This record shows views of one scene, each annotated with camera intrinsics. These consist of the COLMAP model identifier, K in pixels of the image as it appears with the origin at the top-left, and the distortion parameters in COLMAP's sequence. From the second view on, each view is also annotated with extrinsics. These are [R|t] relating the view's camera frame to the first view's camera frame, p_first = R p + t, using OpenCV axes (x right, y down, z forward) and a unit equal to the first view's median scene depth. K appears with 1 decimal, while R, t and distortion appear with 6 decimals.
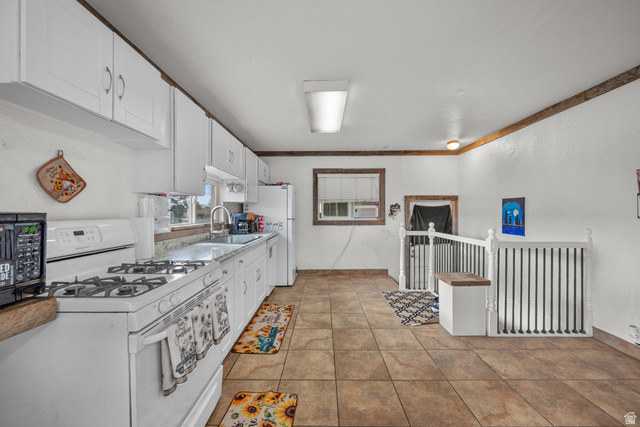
lens RADIAL K [[253.8, 0, 321.7], [0, 253.8, 214.3], [0, 0, 1]] dist [0.001573, -0.000043]
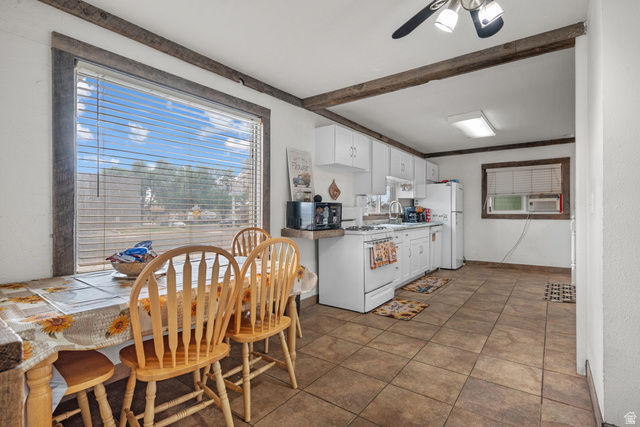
lens RADIAL K [[321.0, 0, 320.0], [0, 321.0, 213.5], [0, 0, 1]] dist [0.001535, 0.000271]
pose [[0.809464, 0.002706, -0.587164, 0.285455], [-0.003178, 0.999995, 0.000227, 0.034014], [0.587162, 0.001682, 0.809468, -0.642552]]
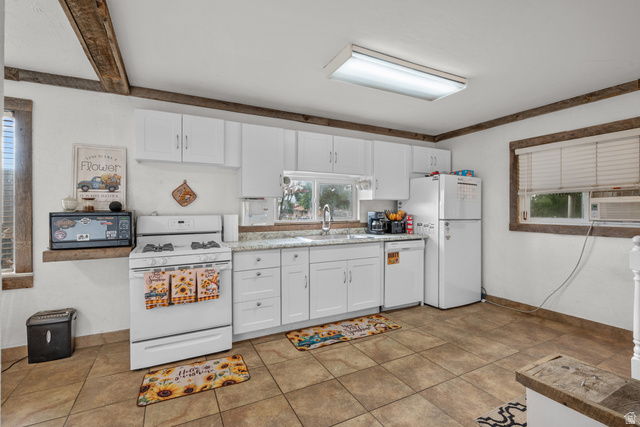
lens RADIAL K [[294.7, 0, 319.9], [0, 294.7, 209.7], [0, 0, 1]] dist [-0.003812, -0.000771]
pose [[0.465374, -0.000675, -0.885114, 0.563208], [-0.005157, 0.999981, -0.003474, -0.006717], [0.885099, 0.006181, 0.465361, 0.327318]]
